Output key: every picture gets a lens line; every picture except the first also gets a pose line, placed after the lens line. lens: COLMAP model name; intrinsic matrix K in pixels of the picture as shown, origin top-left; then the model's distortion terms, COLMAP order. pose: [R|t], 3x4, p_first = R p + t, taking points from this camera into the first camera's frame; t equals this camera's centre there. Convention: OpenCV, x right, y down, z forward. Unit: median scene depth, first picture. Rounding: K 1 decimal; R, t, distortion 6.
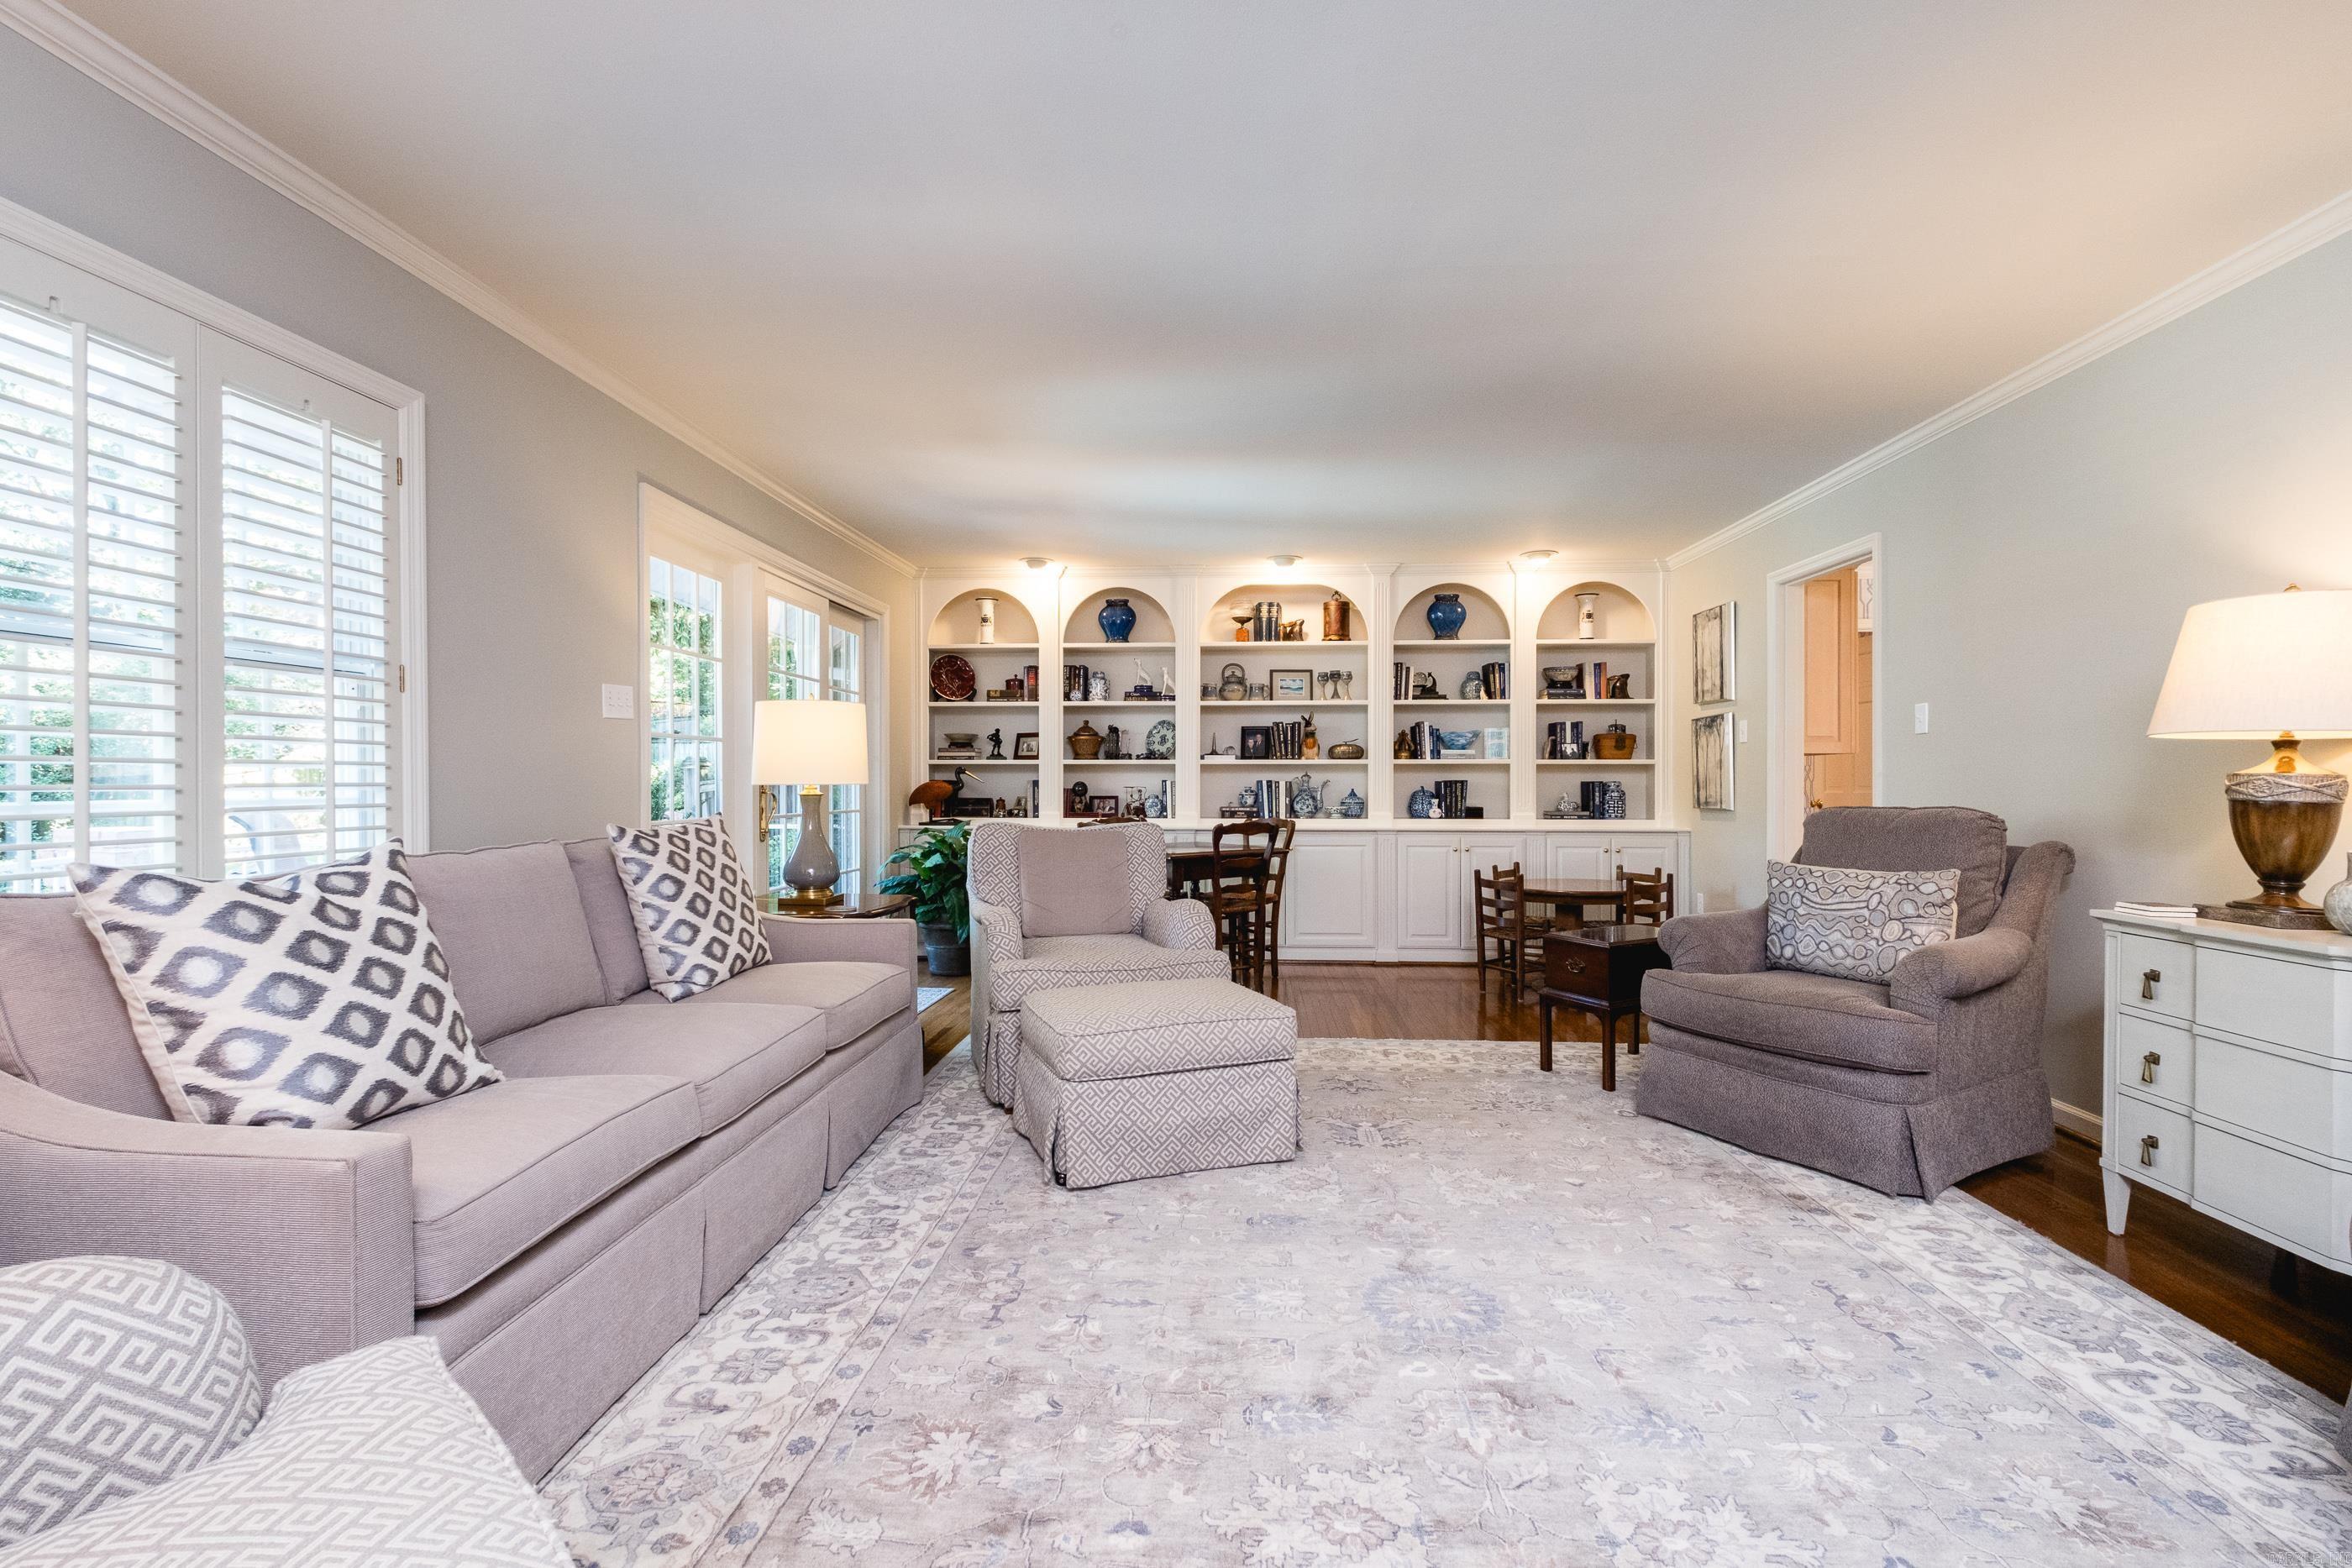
lens RADIAL K [[1030.4, 0, 1166.7], [0, 1030.4, 785.7], [0, 0, 1]] dist [0.006287, -0.004083]
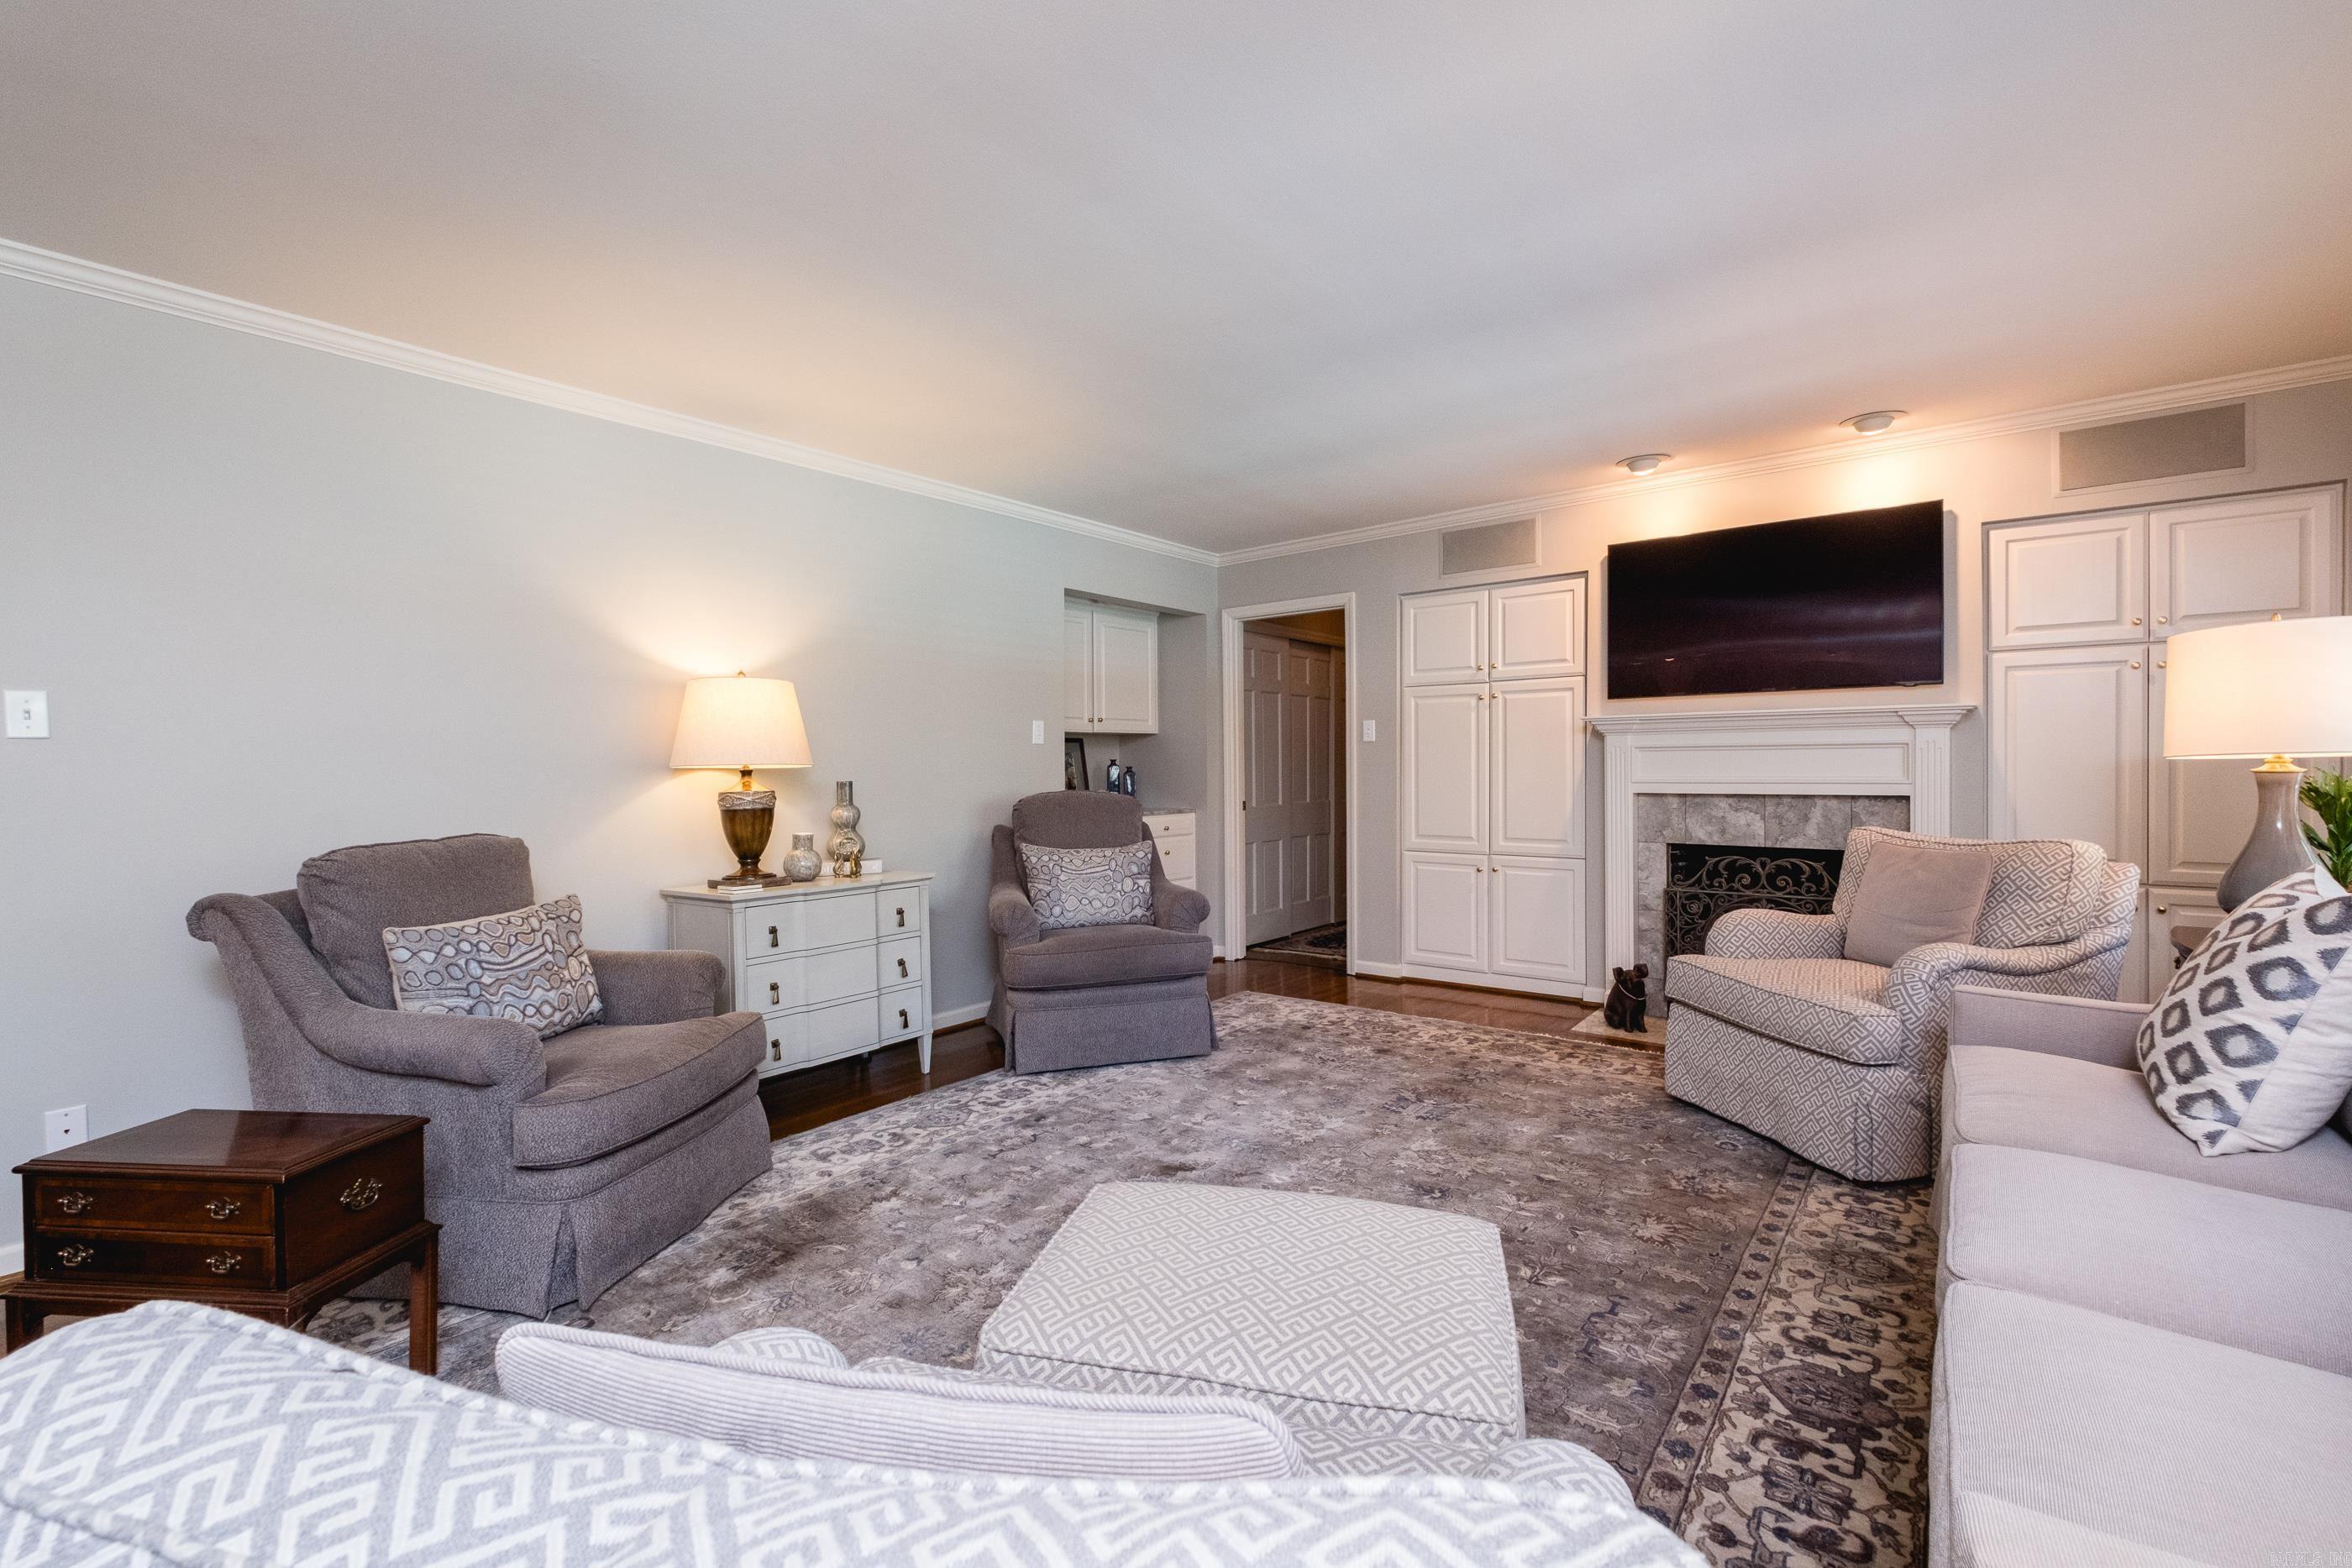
lens RADIAL K [[1030.4, 0, 1179.5], [0, 1030.4, 768.8], [0, 0, 1]] dist [0.006287, -0.004083]
pose [[-0.831224, -0.006705, 0.555897, -0.351496], [0.001306, 0.999901, 0.014013, -0.067179], [-0.555936, 0.012374, -0.831133, 1.980419]]
